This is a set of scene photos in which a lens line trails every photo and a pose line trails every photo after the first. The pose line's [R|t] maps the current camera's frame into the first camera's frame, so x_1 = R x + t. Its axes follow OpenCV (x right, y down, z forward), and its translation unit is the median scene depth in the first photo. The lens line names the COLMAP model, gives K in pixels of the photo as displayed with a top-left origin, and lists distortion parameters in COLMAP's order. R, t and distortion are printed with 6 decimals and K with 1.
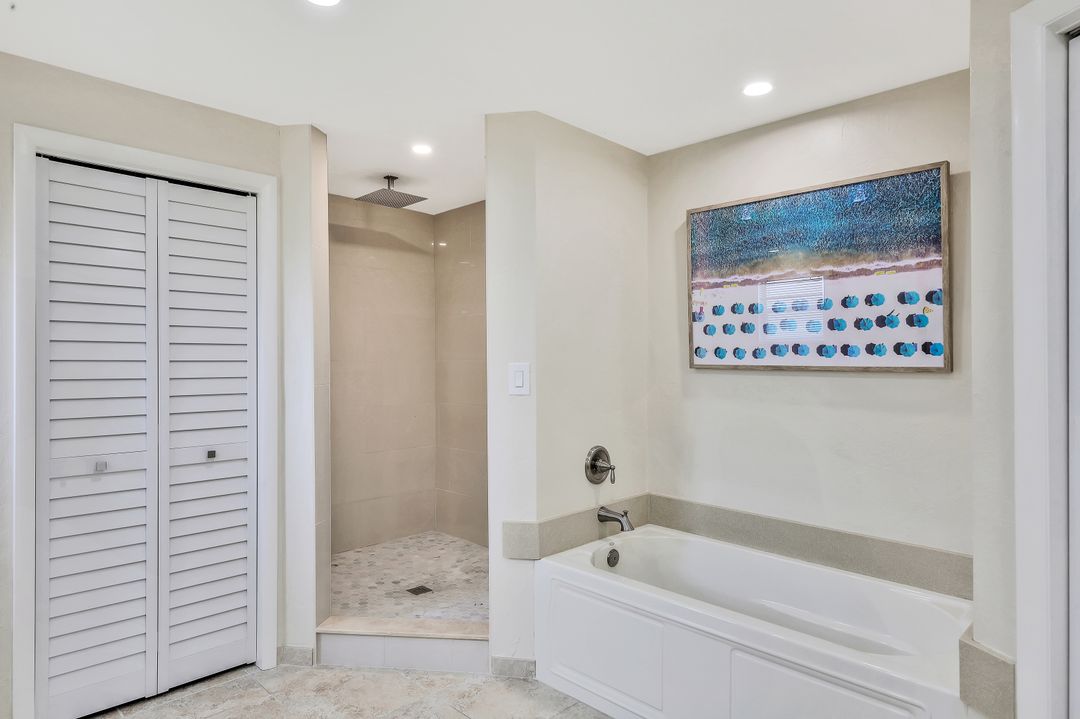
lens RADIAL K [[632.3, 0, 540.4], [0, 632.3, 360.7], [0, 0, 1]] dist [0.000414, 0.000457]
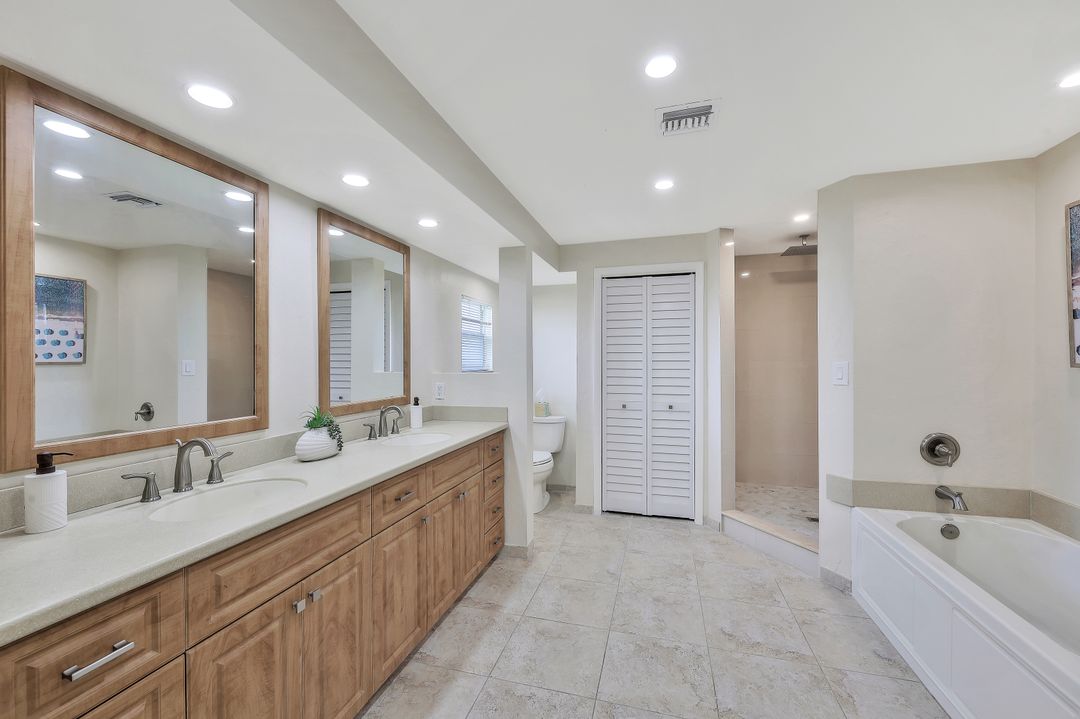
lens RADIAL K [[437.8, 0, 538.2], [0, 437.8, 357.8], [0, 0, 1]] dist [-0.000509, 0.000299]
pose [[0.481117, -0.007780, -0.876622, 0.473140], [0.003208, 0.999970, -0.007114, -0.000614], [0.876650, 0.000611, 0.481128, -0.040859]]
